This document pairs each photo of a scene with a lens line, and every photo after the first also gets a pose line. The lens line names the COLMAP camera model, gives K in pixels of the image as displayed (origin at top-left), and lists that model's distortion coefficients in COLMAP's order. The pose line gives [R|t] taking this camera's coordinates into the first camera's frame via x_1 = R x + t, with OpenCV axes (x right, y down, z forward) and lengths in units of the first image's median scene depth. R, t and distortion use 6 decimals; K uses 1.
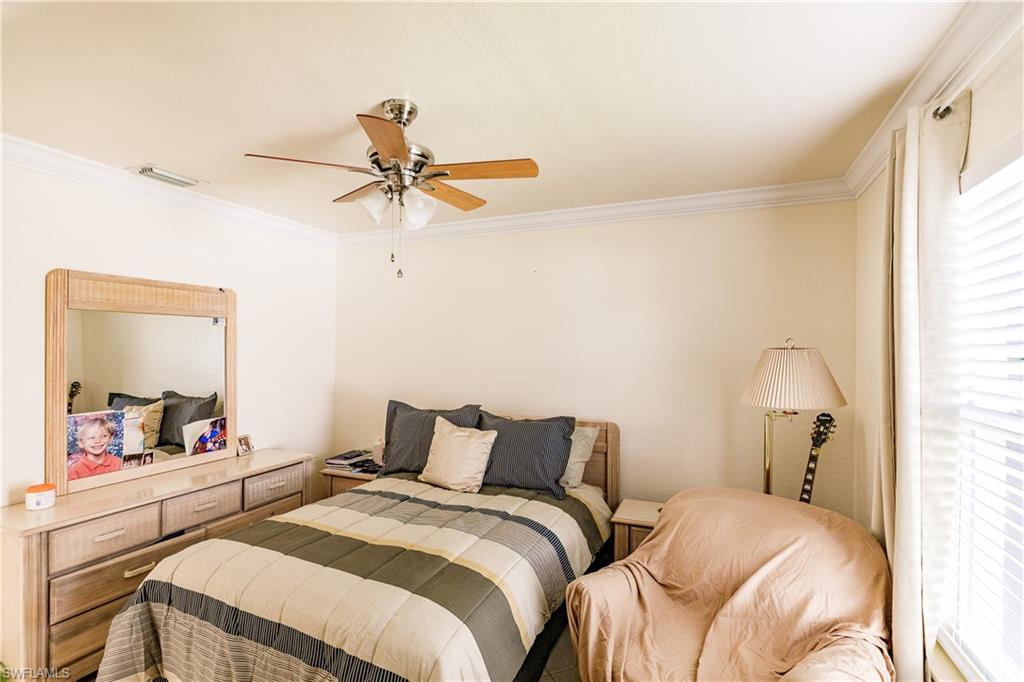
lens RADIAL K [[501.1, 0, 510.3], [0, 501.1, 346.1], [0, 0, 1]] dist [-0.007641, 0.000524]
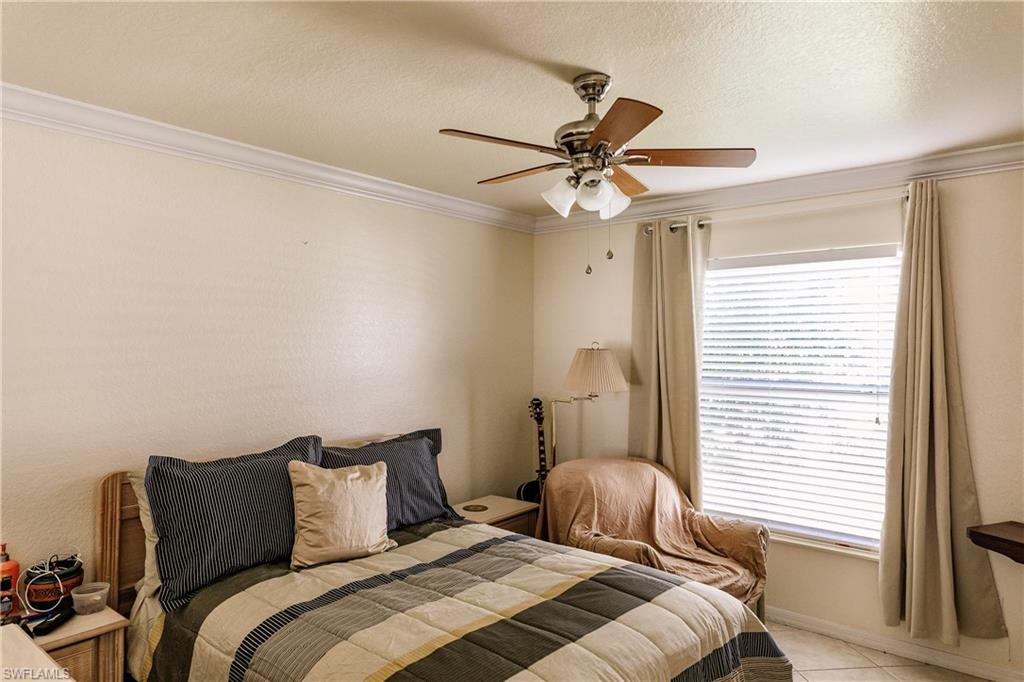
lens RADIAL K [[634.2, 0, 511.1], [0, 634.2, 339.5], [0, 0, 1]] dist [0.012311, -0.002189]
pose [[0.289794, 0.001655, 0.957088, -0.976505], [-0.000797, 0.999999, -0.001488, -0.016102], [-0.957089, -0.000331, 0.289795, 0.587179]]
